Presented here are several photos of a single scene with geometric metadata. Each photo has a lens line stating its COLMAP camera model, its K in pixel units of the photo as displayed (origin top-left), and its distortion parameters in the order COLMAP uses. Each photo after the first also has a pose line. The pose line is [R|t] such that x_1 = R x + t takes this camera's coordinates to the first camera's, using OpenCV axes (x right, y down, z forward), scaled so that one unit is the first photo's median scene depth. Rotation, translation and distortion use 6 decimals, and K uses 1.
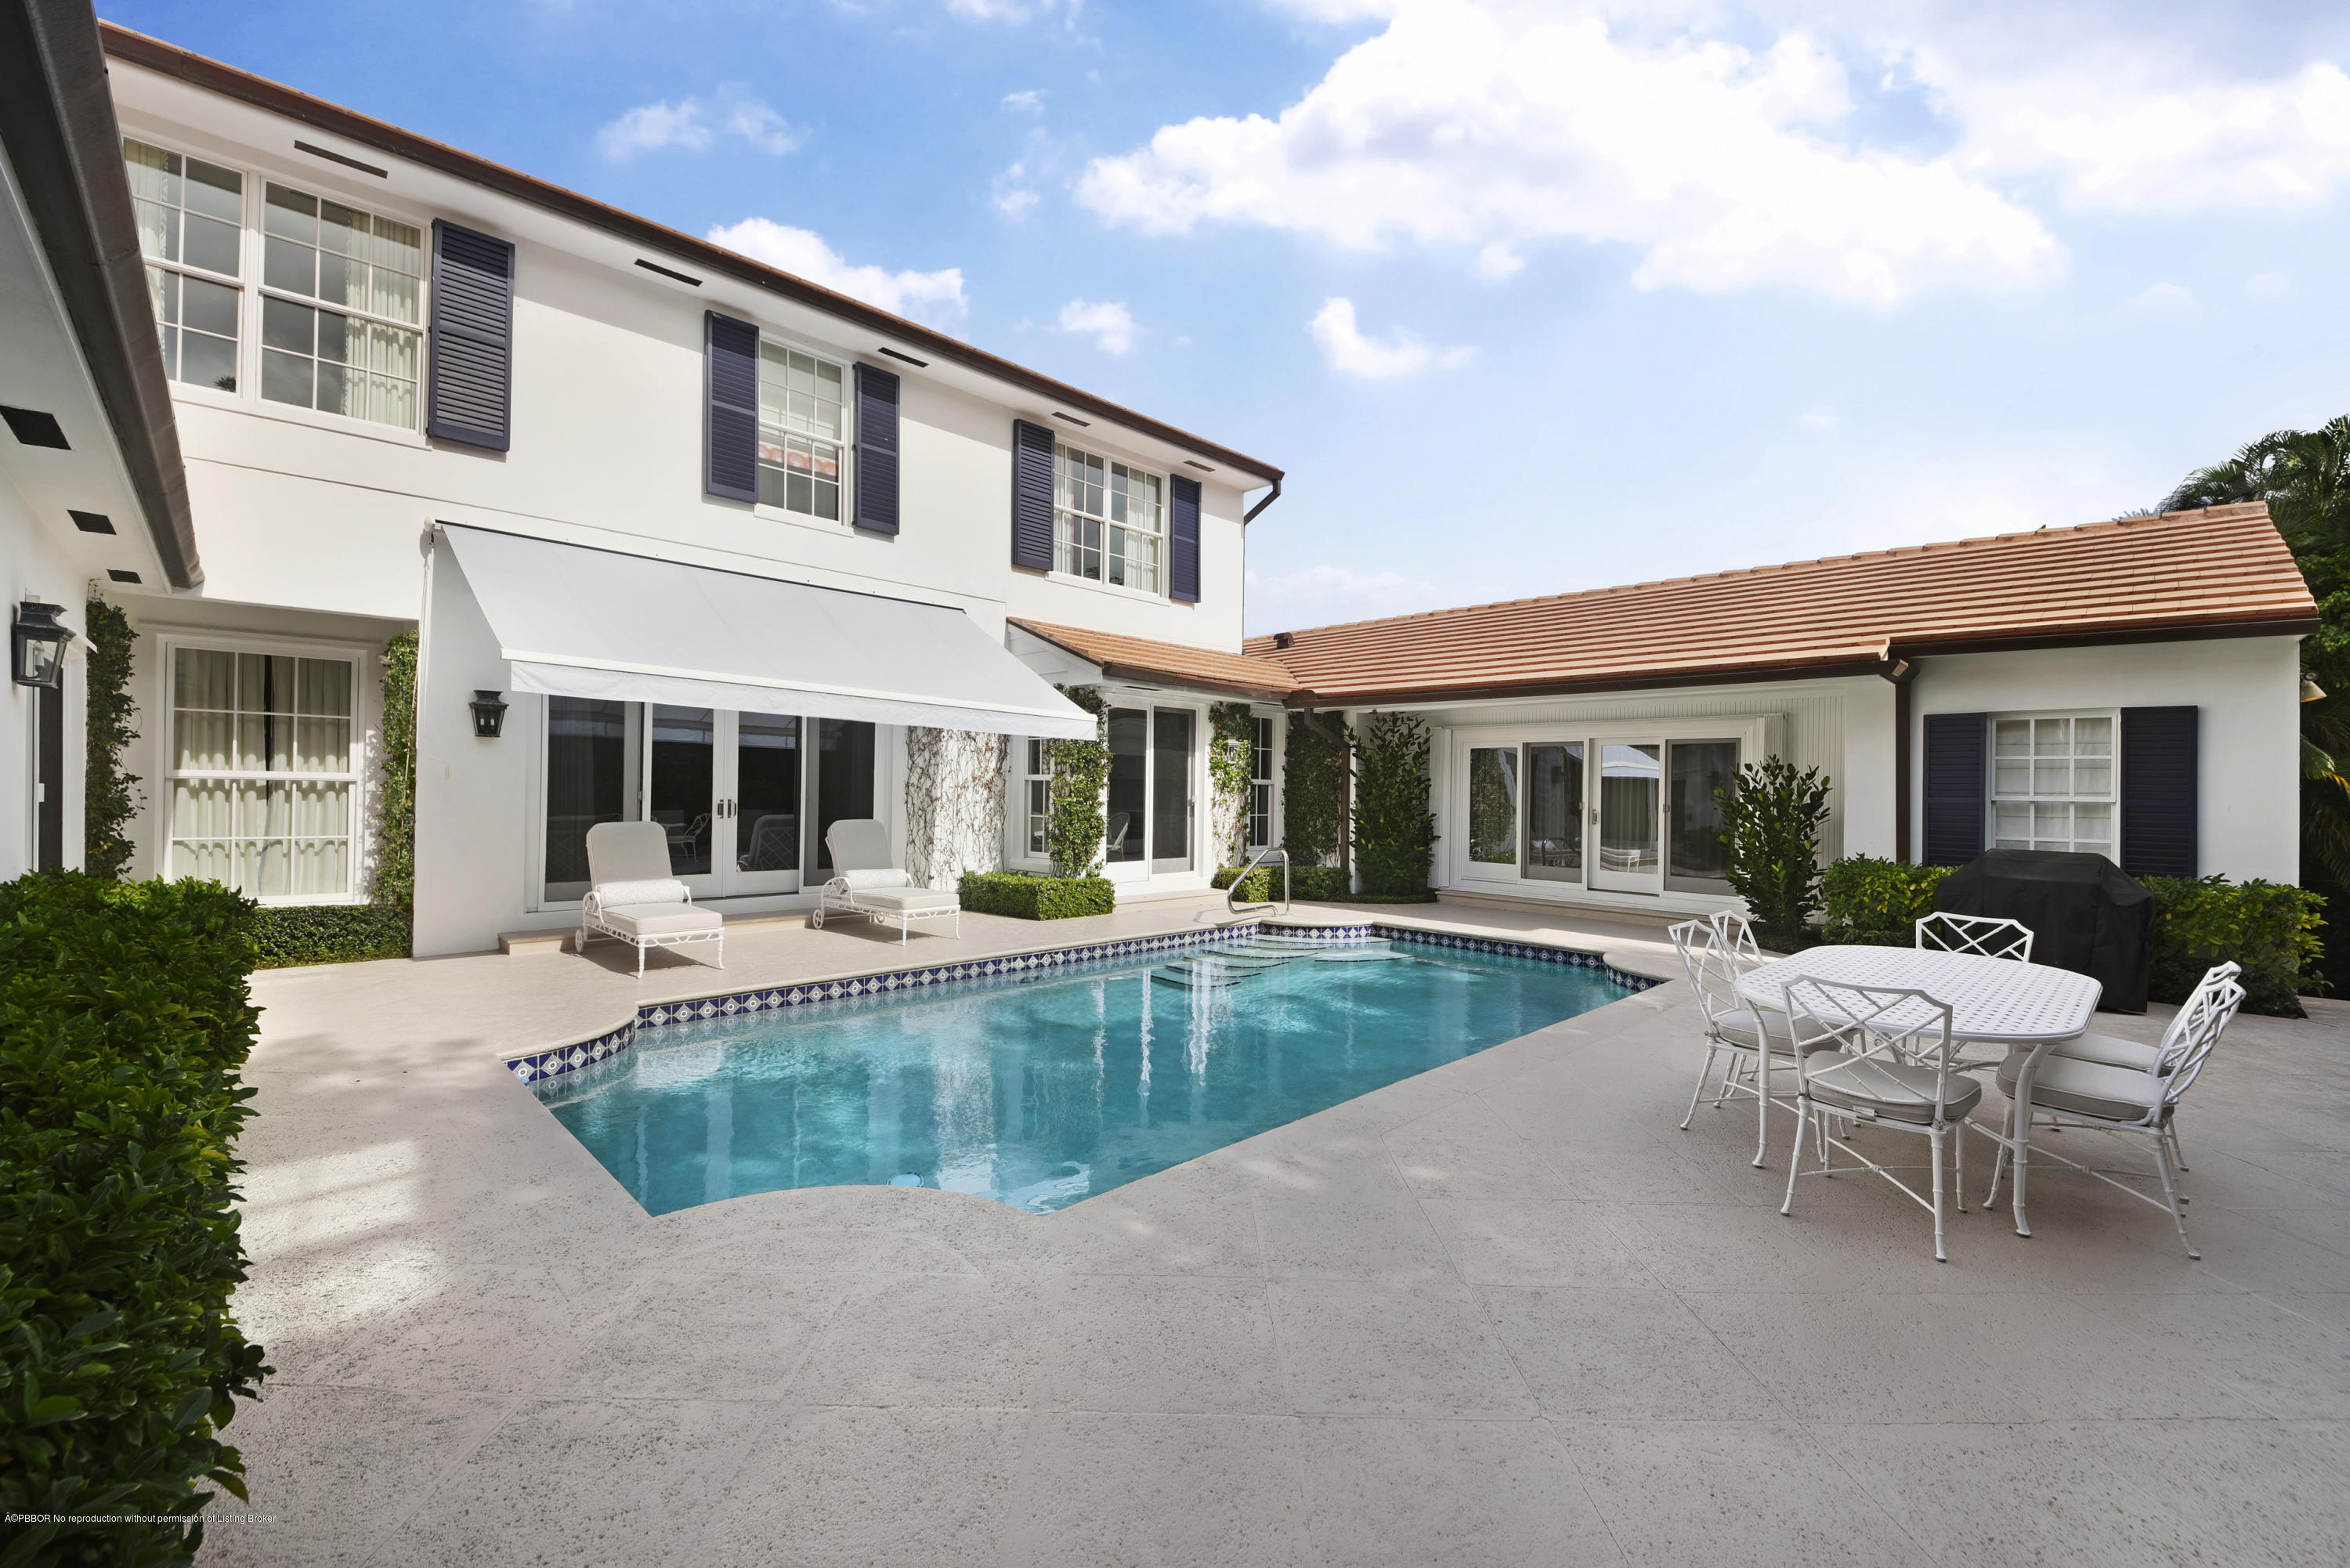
lens RADIAL K [[941.0, 0, 1179.9], [0, 941.0, 770.8], [0, 0, 1]] dist [-0.001338, -0.000312]
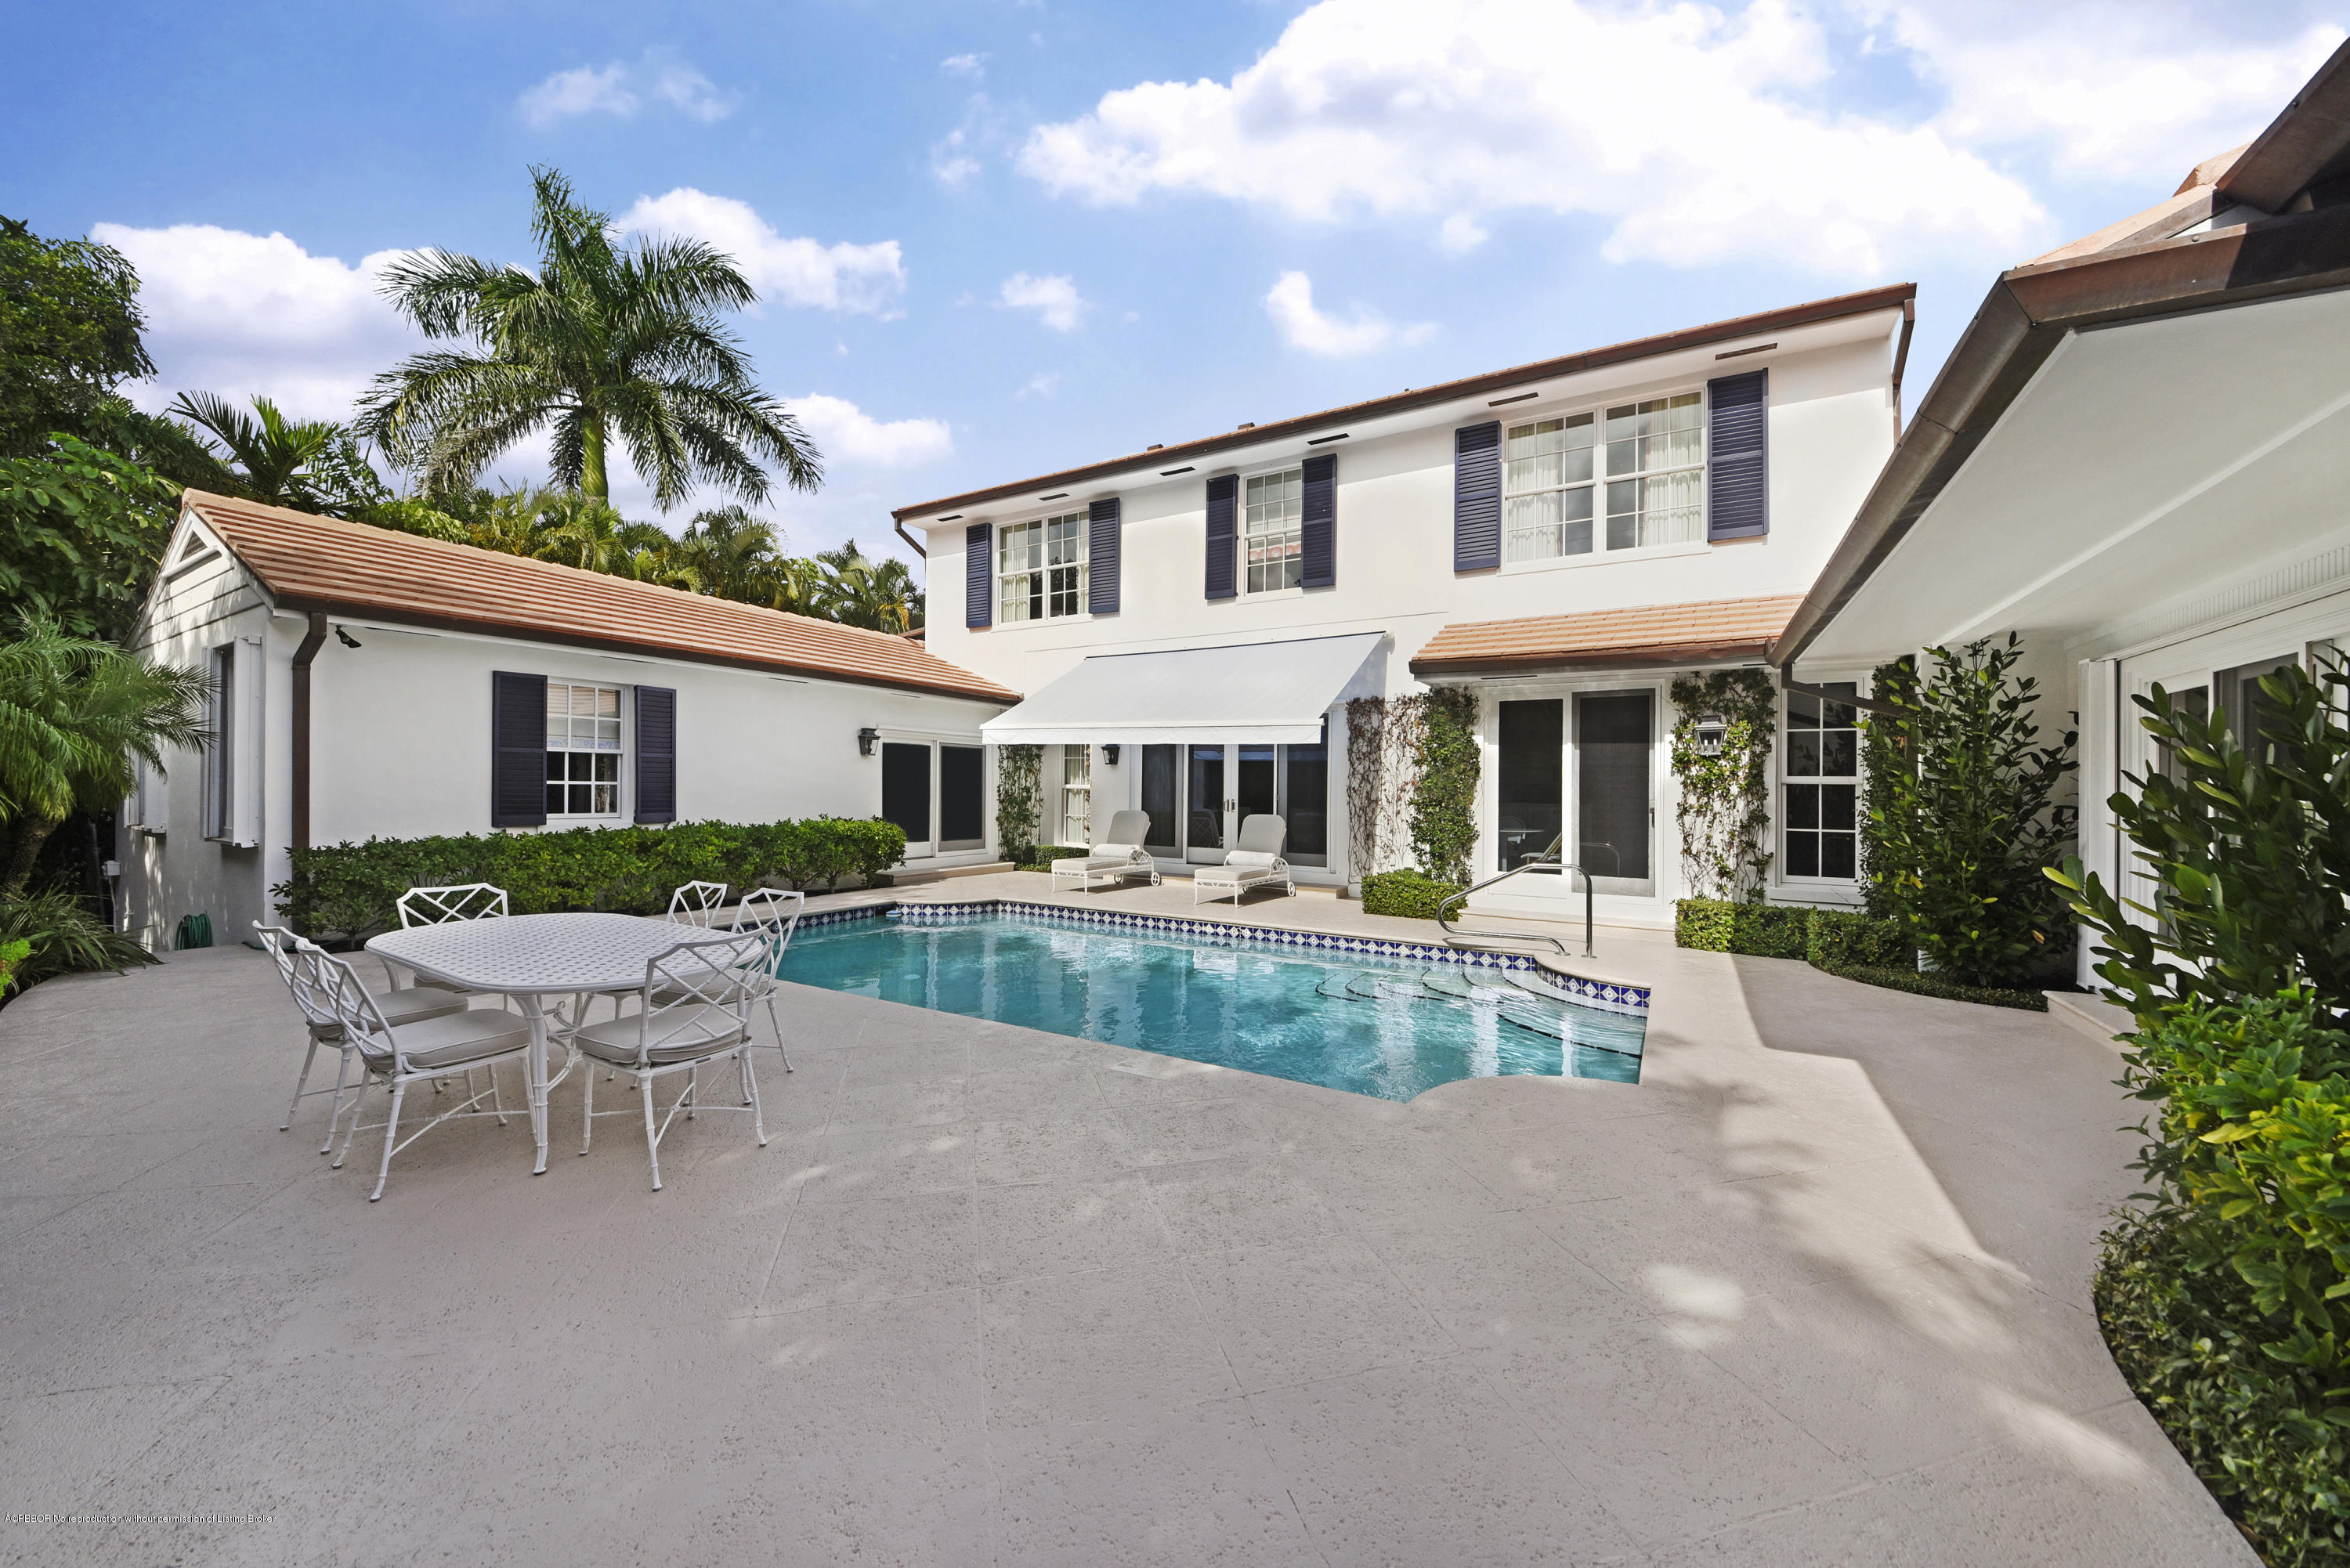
lens RADIAL K [[811.4, 0, 1255.2], [0, 811.4, 788.2], [0, 0, 1]] dist [-0.000636, -0.000005]
pose [[0.280690, -0.020270, -0.959584, 0.640370], [-0.000825, 0.999772, -0.021360, 0.035537], [0.959798, 0.006787, 0.280609, 0.579302]]
